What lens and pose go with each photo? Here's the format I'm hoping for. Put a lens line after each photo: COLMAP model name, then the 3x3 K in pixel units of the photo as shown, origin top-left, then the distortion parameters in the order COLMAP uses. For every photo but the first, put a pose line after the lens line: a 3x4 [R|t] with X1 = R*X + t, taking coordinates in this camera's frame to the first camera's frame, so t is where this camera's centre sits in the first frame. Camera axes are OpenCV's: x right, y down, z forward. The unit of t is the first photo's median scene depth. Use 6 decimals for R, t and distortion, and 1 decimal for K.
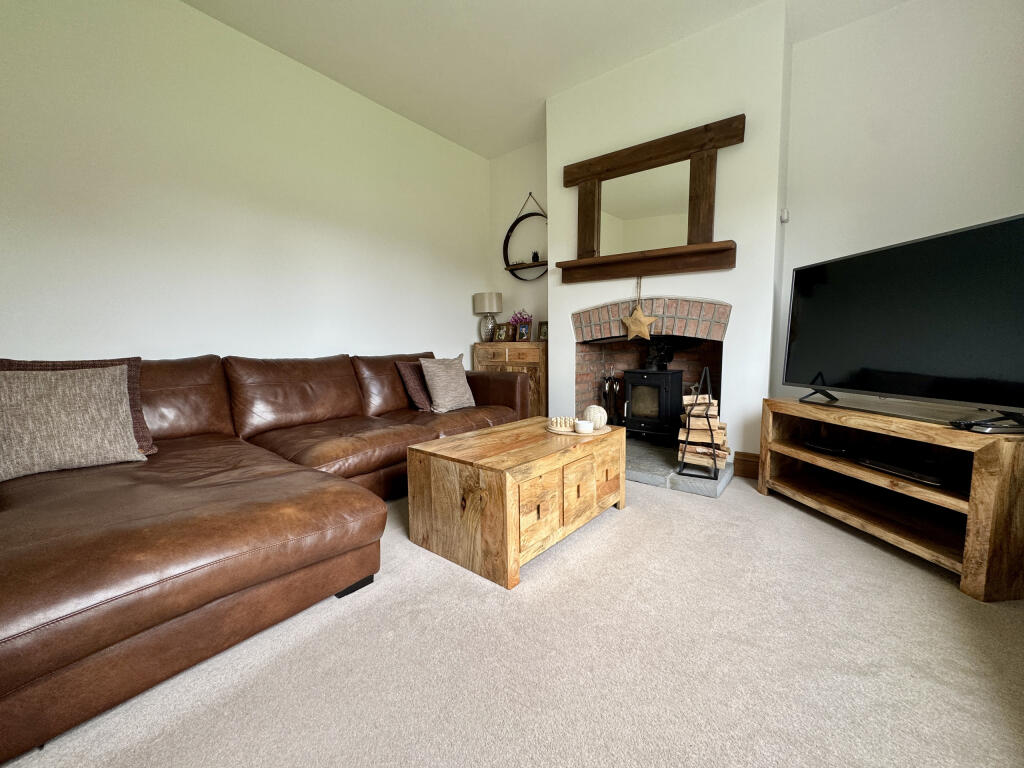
lens RADIAL K [[412.2, 0, 504.0], [0, 412.2, 381.4], [0, 0, 1]] dist [0.001867, 0.000795]
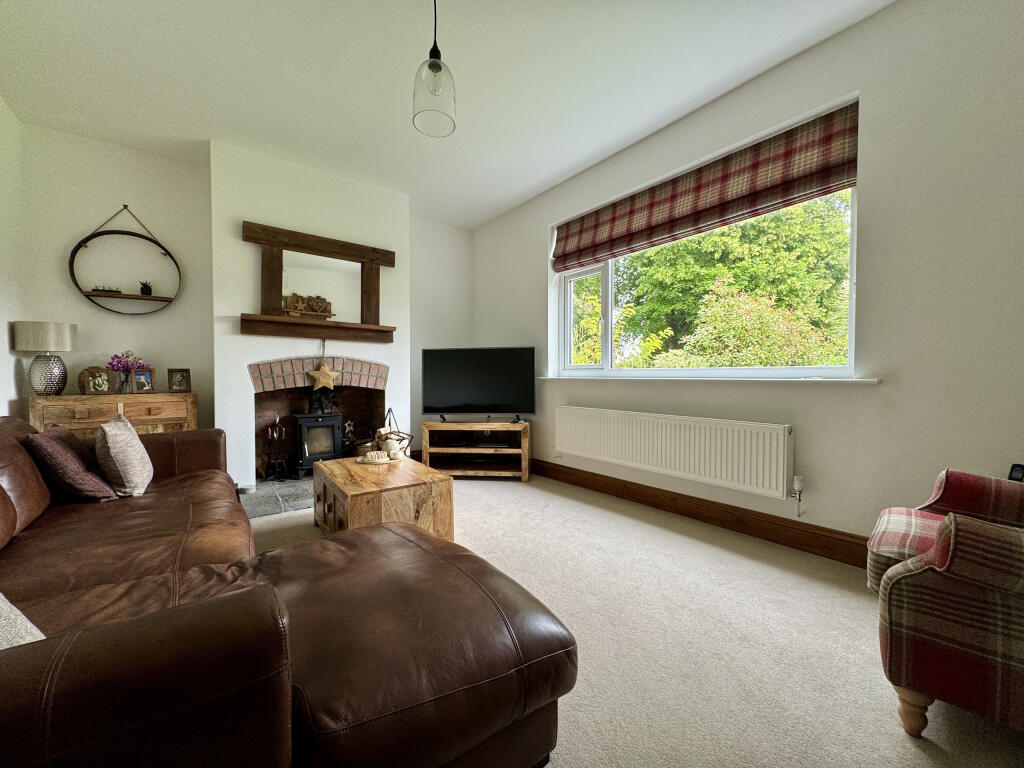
lens RADIAL K [[412.2, 0, 512.1], [0, 412.2, 385.6], [0, 0, 1]] dist [0.001867, 0.000795]
pose [[0.246281, -0.016317, 0.969061, -0.746108], [0.090655, 0.995863, -0.006271, -0.056671], [-0.964949, 0.089395, 0.246741, 0.163580]]
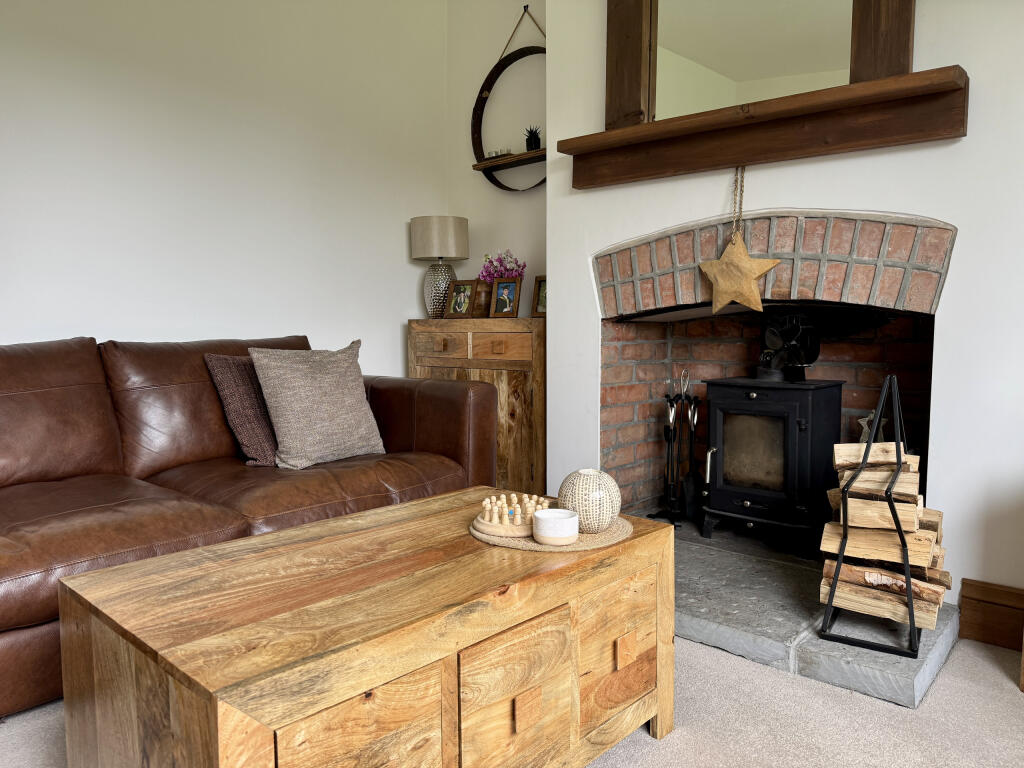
lens RADIAL K [[724.6, 0, 510.6], [0, 724.6, 389.1], [0, 0, 1]] dist [0.050555, -0.048038]
pose [[0.999072, 0.013394, -0.040924, 0.122161], [-0.013808, 0.999856, -0.009858, -0.007158], [0.040786, 0.010414, 0.999114, 0.221098]]
